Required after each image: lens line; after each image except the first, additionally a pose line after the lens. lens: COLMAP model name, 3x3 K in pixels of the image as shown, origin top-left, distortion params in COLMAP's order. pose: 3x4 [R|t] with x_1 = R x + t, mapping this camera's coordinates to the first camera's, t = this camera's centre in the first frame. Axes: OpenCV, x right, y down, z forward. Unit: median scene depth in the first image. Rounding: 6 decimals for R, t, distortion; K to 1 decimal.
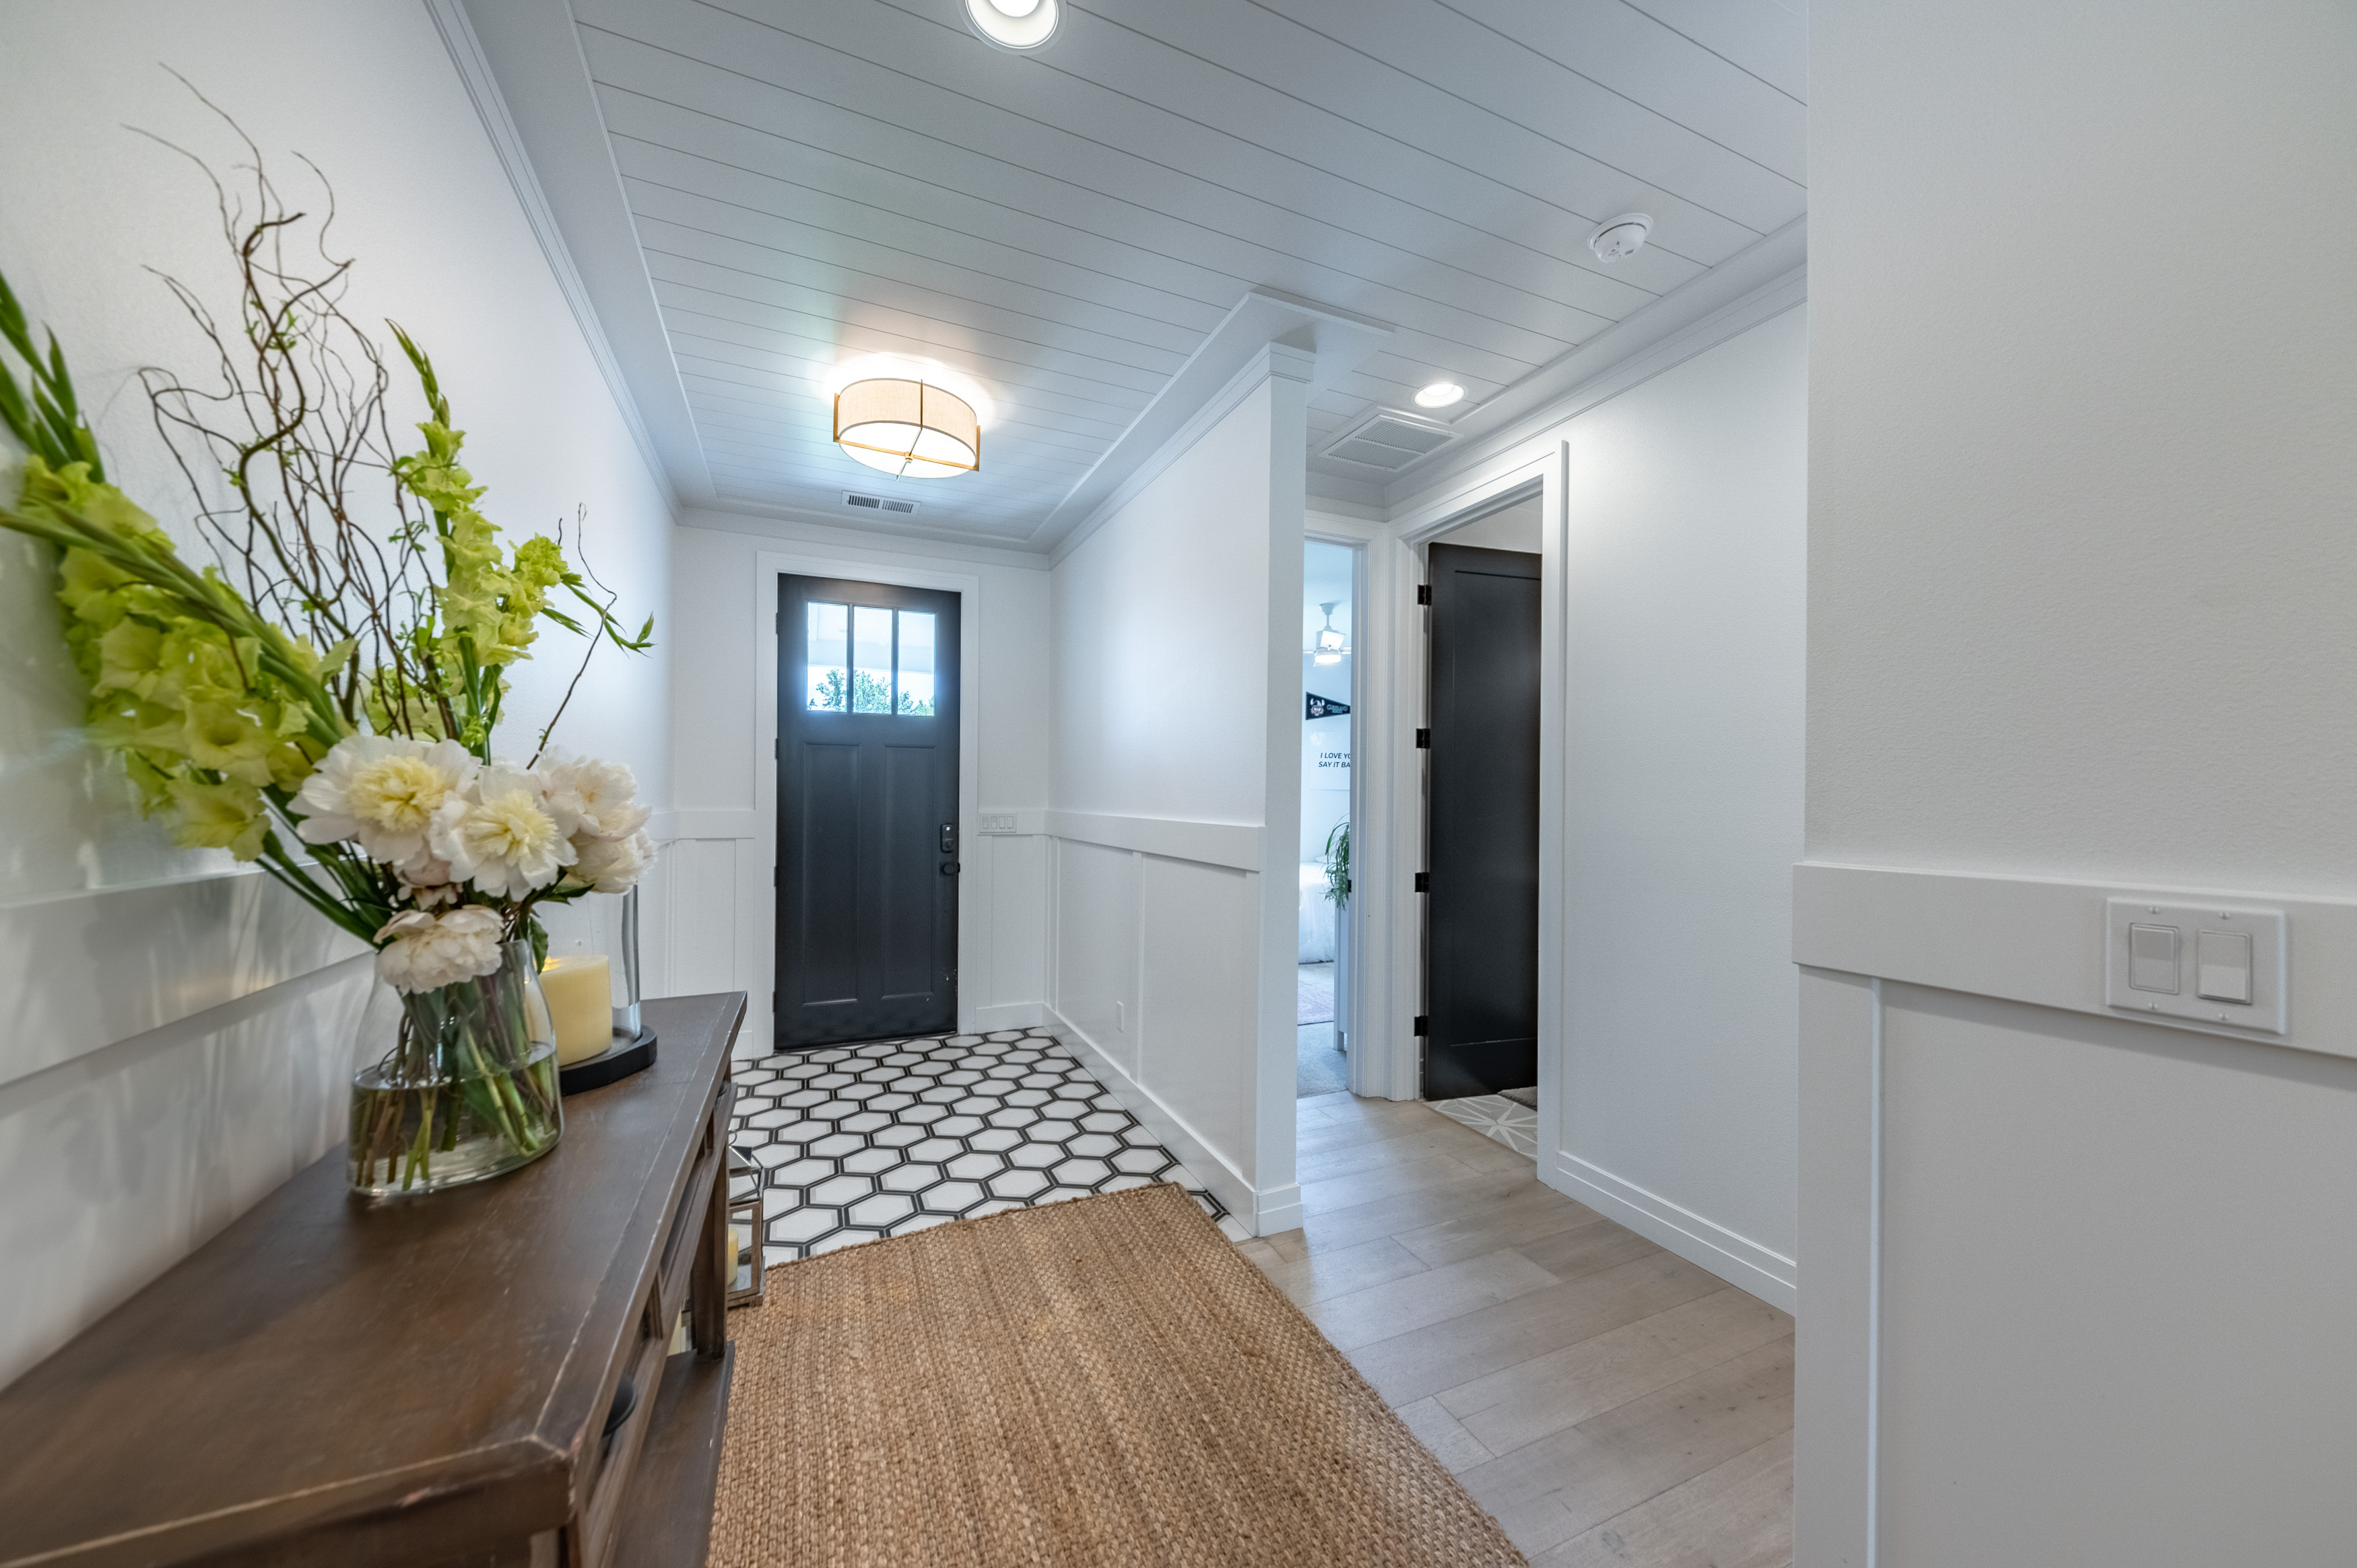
lens RADIAL K [[815.6, 0, 1177.9], [0, 815.6, 792.4], [0, 0, 1]] dist [0.006128, -0.000730]
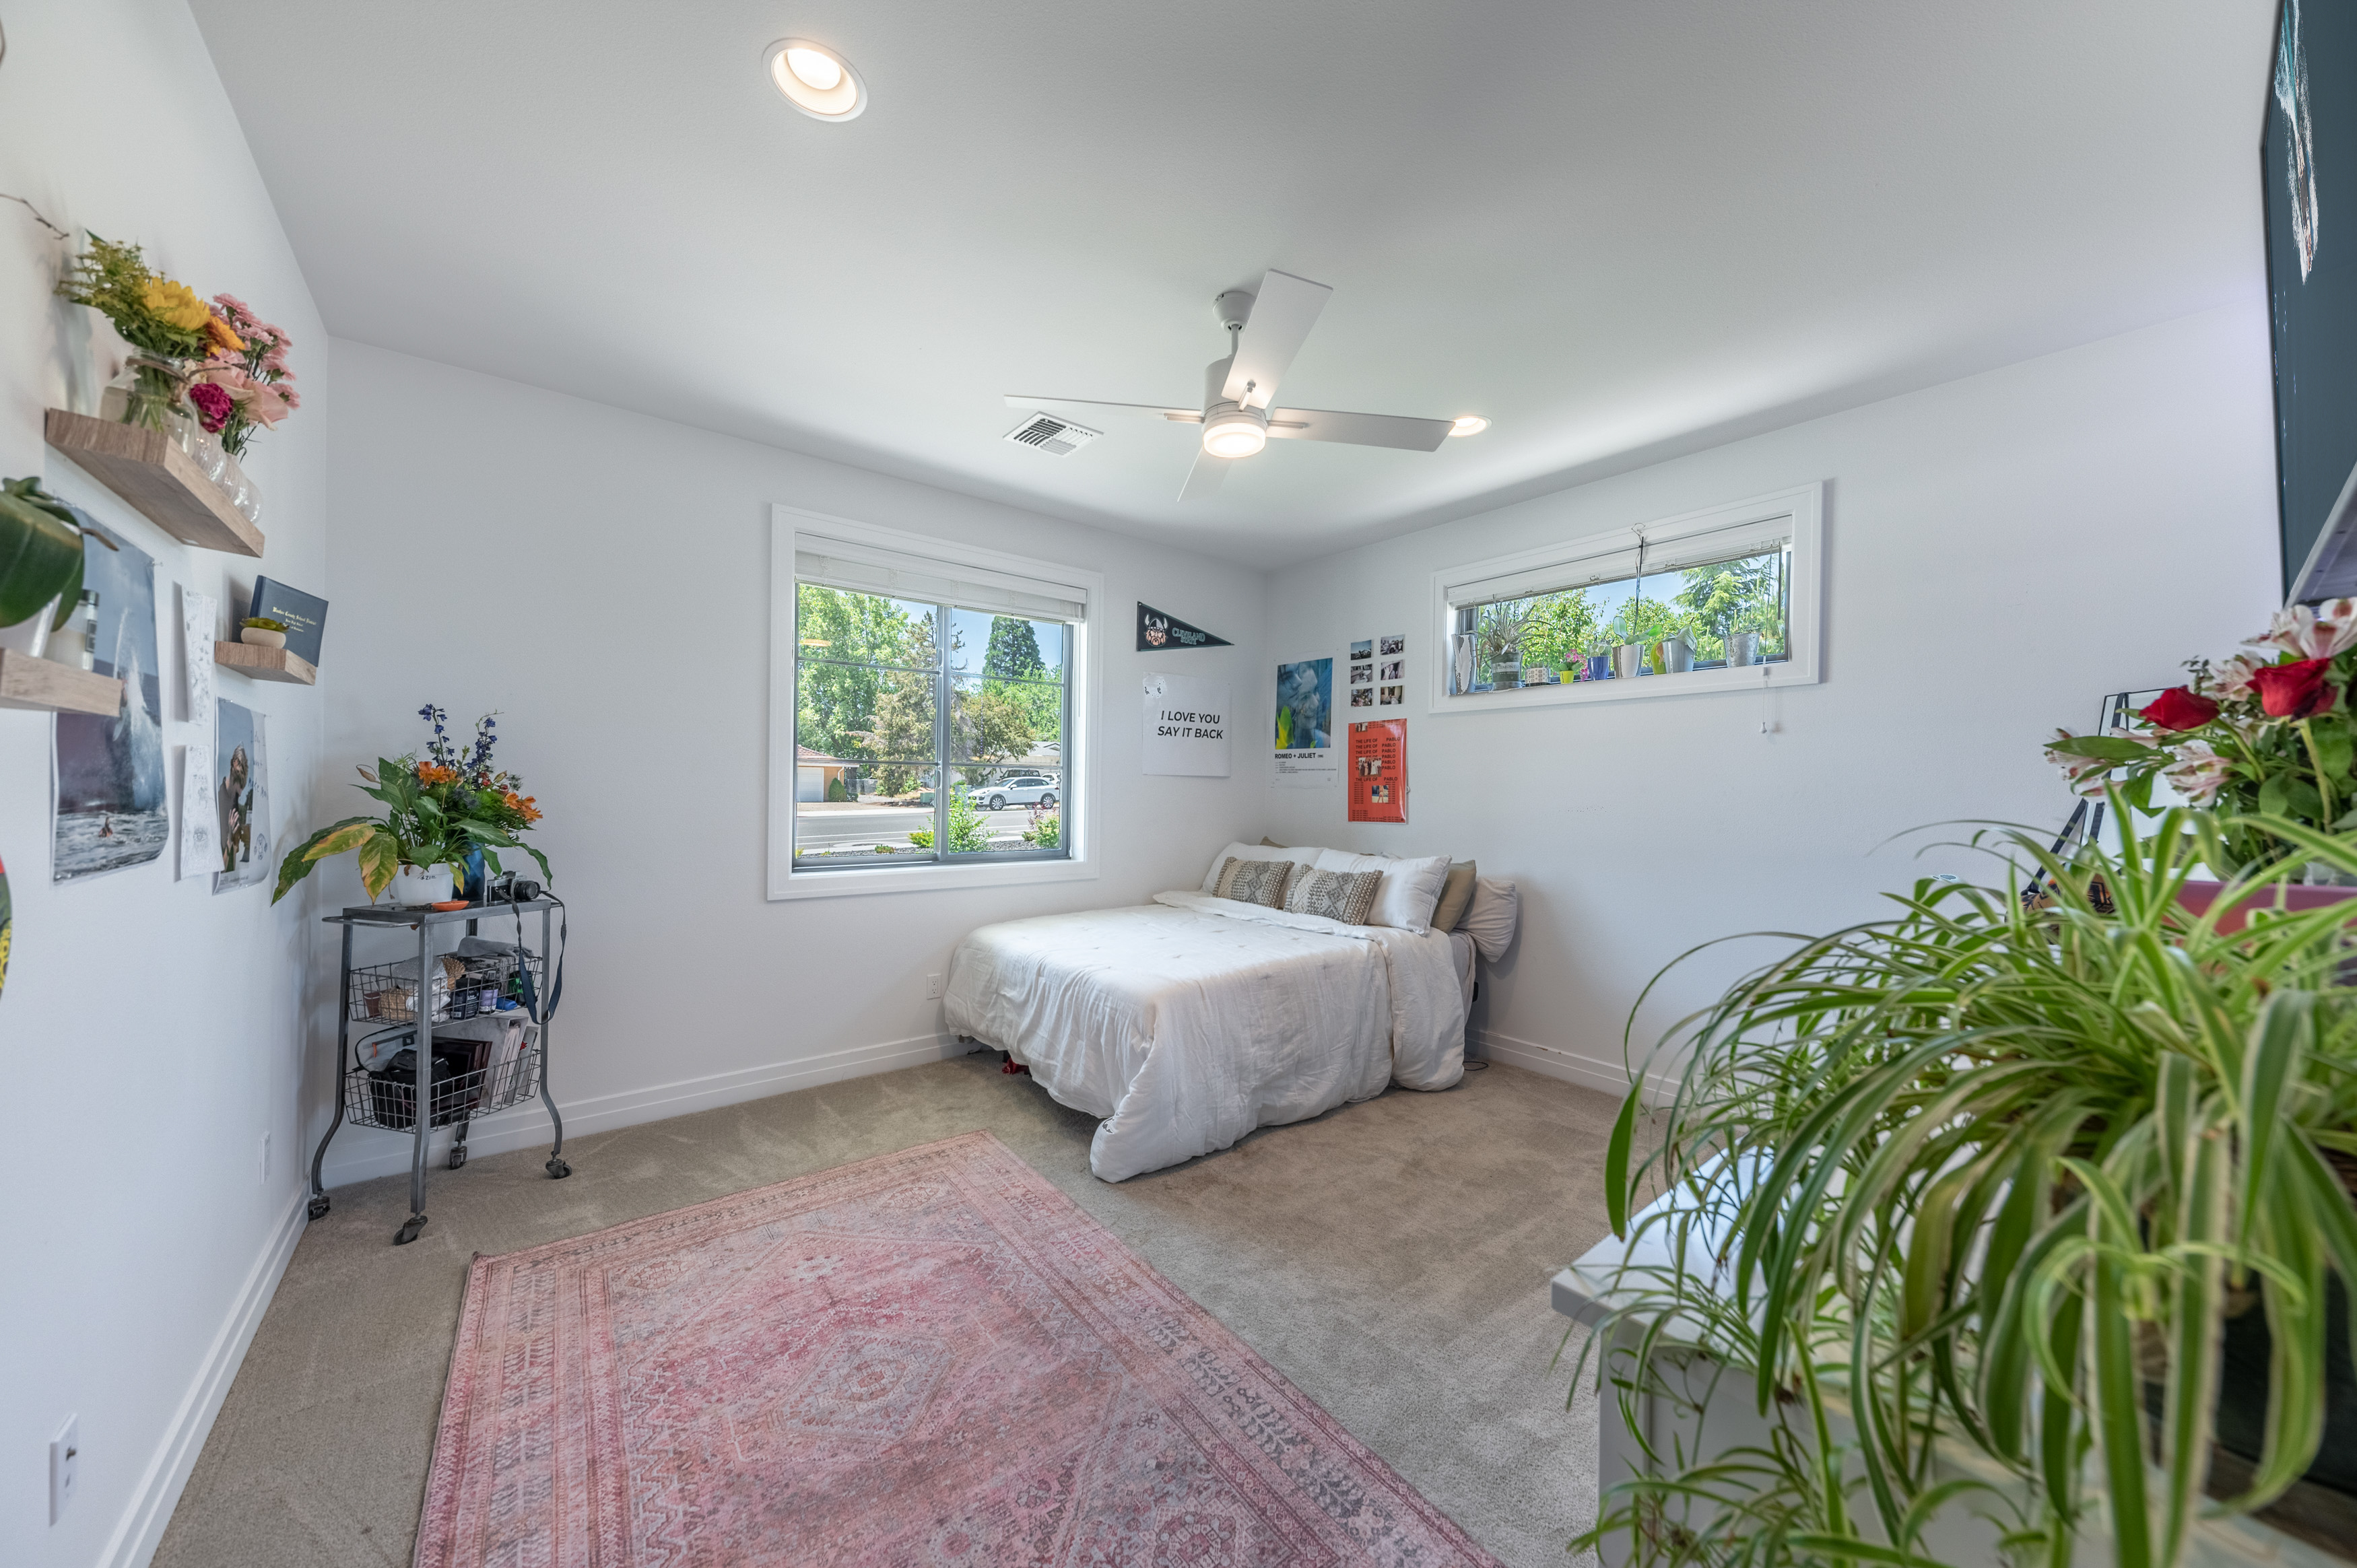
lens RADIAL K [[815.6, 0, 1180.3], [0, 815.6, 785.4], [0, 0, 1]] dist [0.006128, -0.000730]
pose [[0.966147, -0.004430, 0.257955, 0.039772], [0.002791, 0.999974, 0.006718, -0.000120], [-0.257978, -0.005771, 0.966133, 0.443139]]
